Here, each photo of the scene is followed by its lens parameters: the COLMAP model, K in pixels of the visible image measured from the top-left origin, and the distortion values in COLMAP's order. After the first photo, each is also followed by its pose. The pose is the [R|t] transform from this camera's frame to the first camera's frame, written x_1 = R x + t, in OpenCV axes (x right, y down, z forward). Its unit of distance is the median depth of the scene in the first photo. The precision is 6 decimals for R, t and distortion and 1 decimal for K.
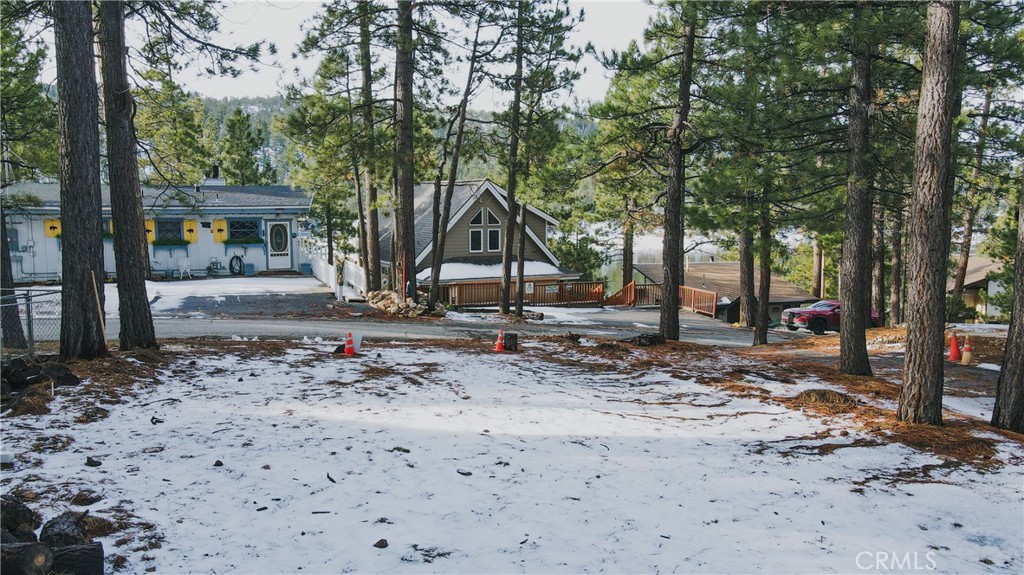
lens RADIAL K [[752.3, 0, 514.8], [0, 752.3, 286.0], [0, 0, 1]] dist [0.009137, 0.009239]
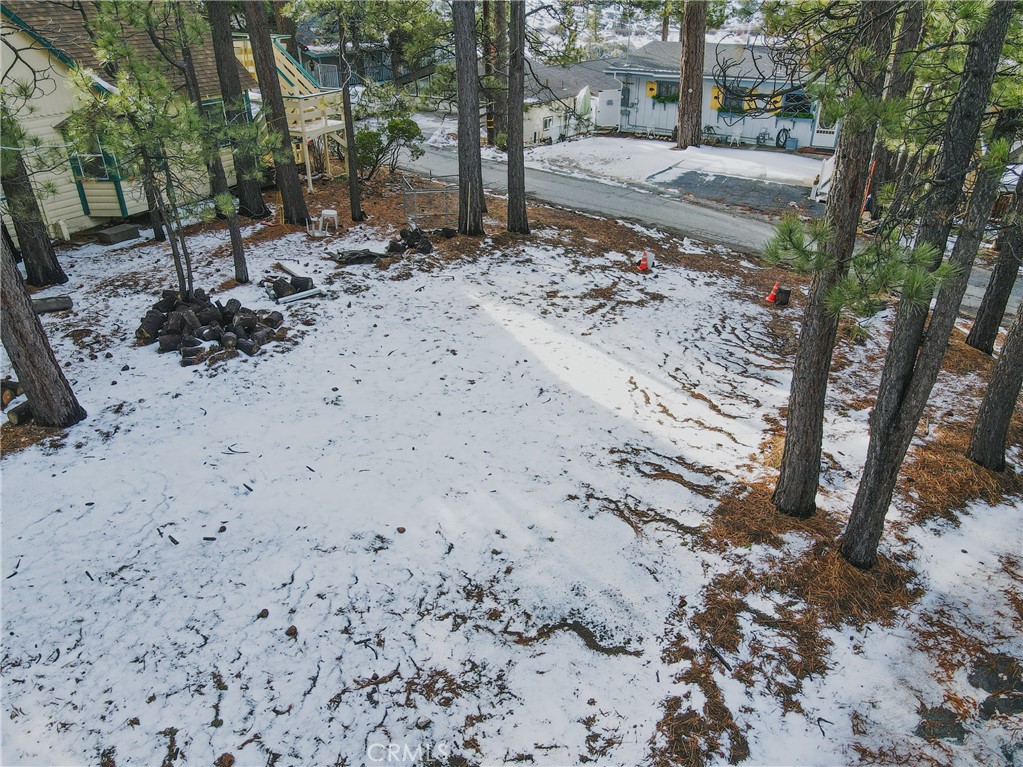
lens RADIAL K [[744.1, 0, 513.6], [0, 744.1, 386.0], [0, 0, 1]] dist [-0.017223, 0.059235]
pose [[0.568922, 0.390044, -0.724013, 1.054208], [-0.090417, 0.904703, 0.416338, -0.382117], [0.817406, -0.171401, 0.549972, 0.158843]]
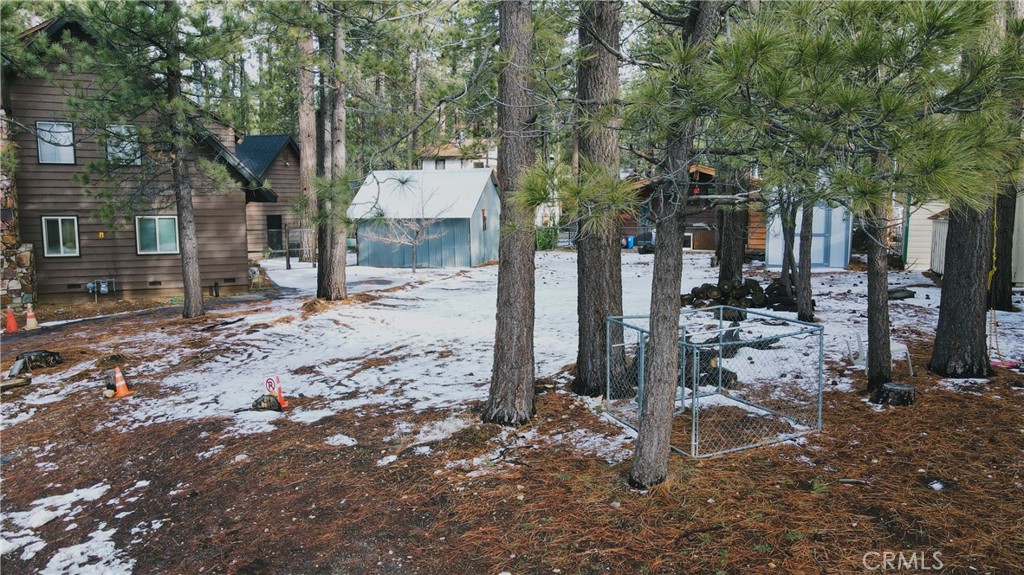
lens RADIAL K [[752.3, 0, 514.8], [0, 752.3, 286.0], [0, 0, 1]] dist [0.009137, 0.009239]
pose [[-0.651001, -0.086026, 0.754187, -1.475542], [0.084549, 0.979157, 0.184668, -0.222838], [-0.754354, 0.183985, -0.630159, 2.069962]]
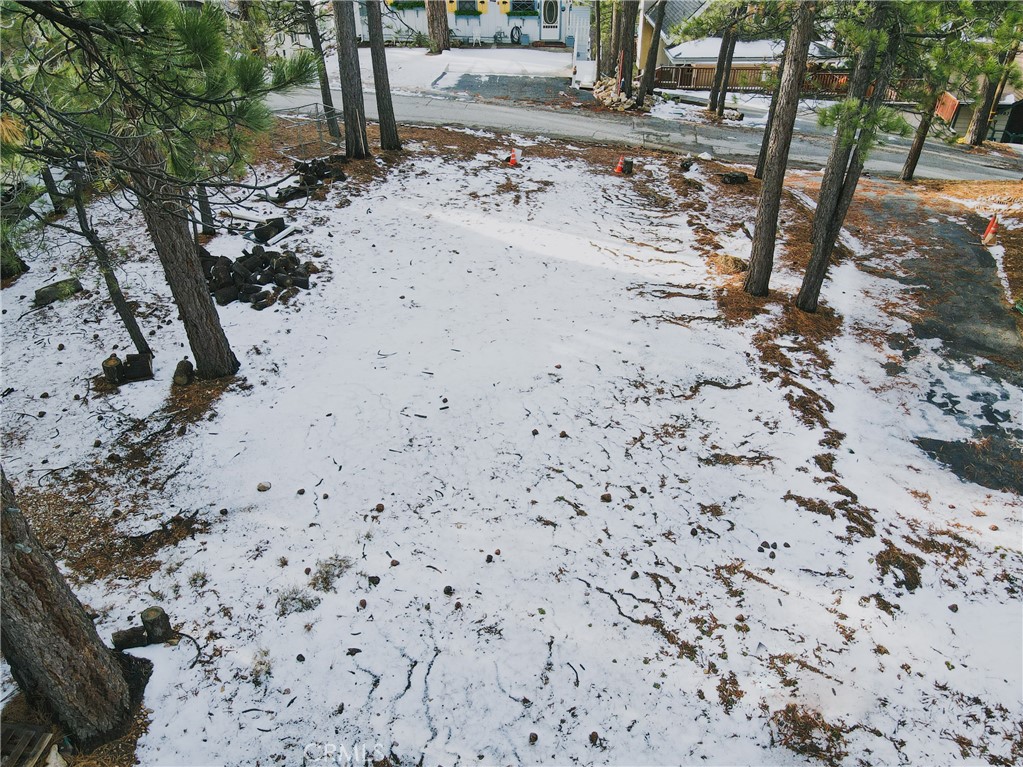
lens RADIAL K [[744.1, 0, 513.6], [0, 744.1, 386.0], [0, 0, 1]] dist [-0.017223, 0.059235]
pose [[0.887641, 0.264010, -0.377349, 0.775990], [-0.047785, 0.867745, 0.494708, -0.435425], [0.458050, -0.421091, 0.782862, -0.616372]]
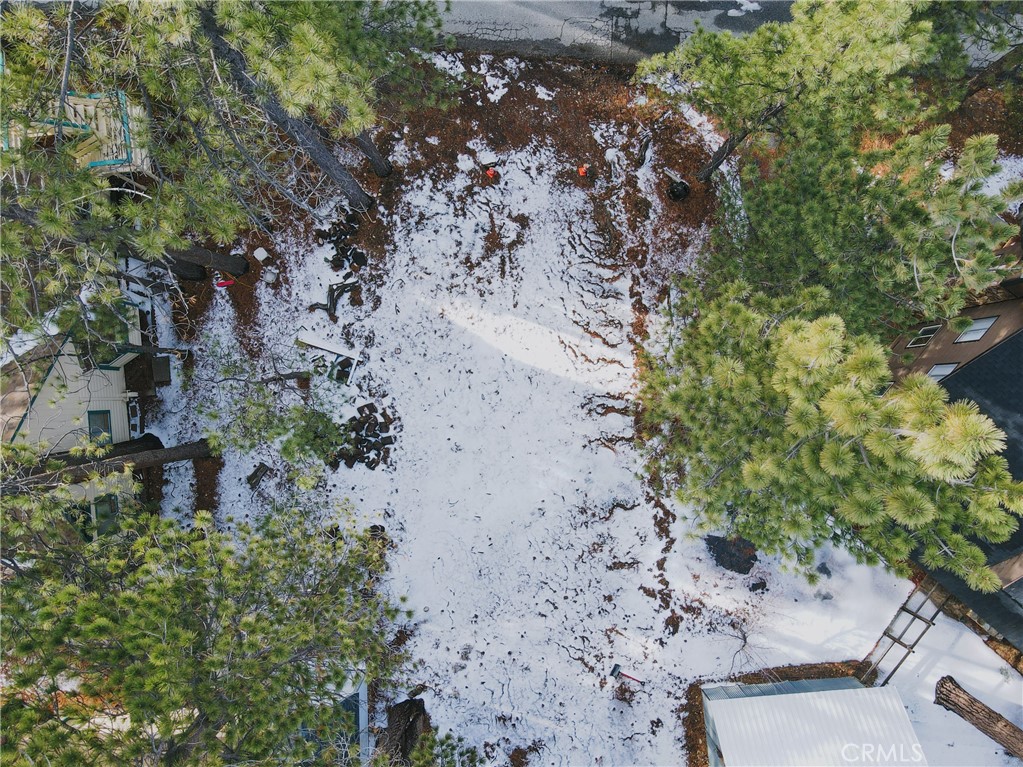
lens RADIAL K [[744.1, 0, 513.6], [0, 744.1, 386.0], [0, 0, 1]] dist [-0.017223, 0.059235]
pose [[0.923222, 0.384234, -0.005015, 0.048016], [-0.047968, 0.128184, 0.990590, -2.575772], [0.381261, -0.914294, 0.136773, 0.533105]]
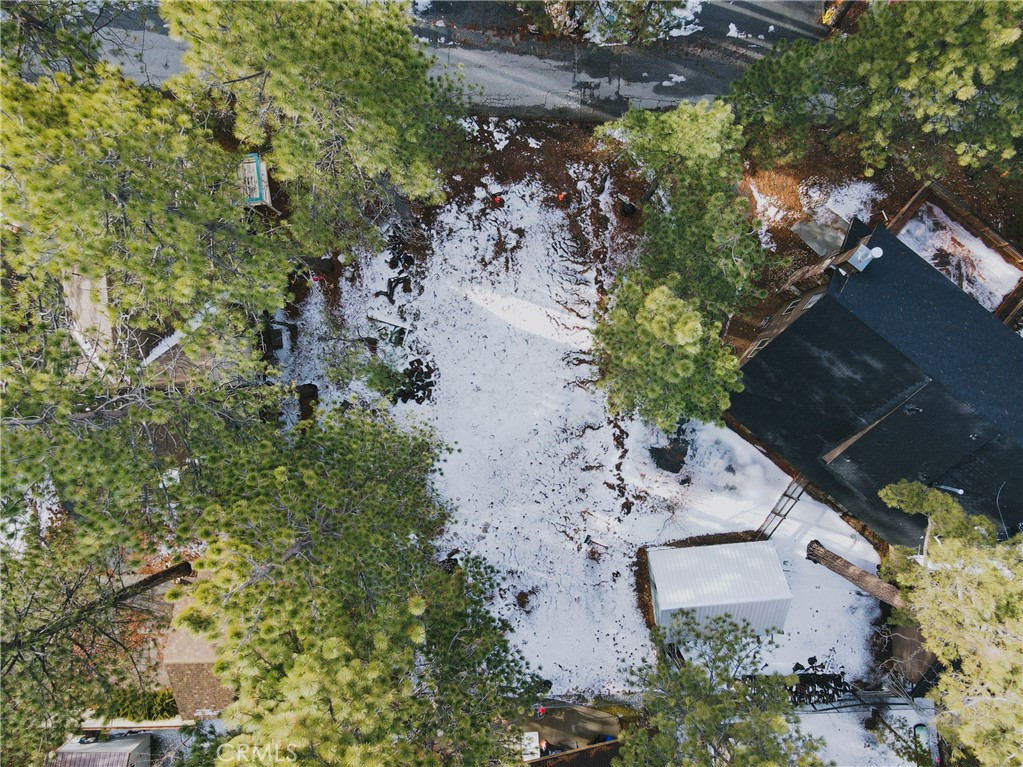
lens RADIAL K [[744.1, 0, 513.6], [0, 744.1, 386.0], [0, 0, 1]] dist [-0.017223, 0.059235]
pose [[0.928458, 0.371233, -0.012303, 0.155510], [-0.036213, 0.123435, 0.991692, -3.823051], [0.369667, -0.920299, 0.128048, 0.187406]]
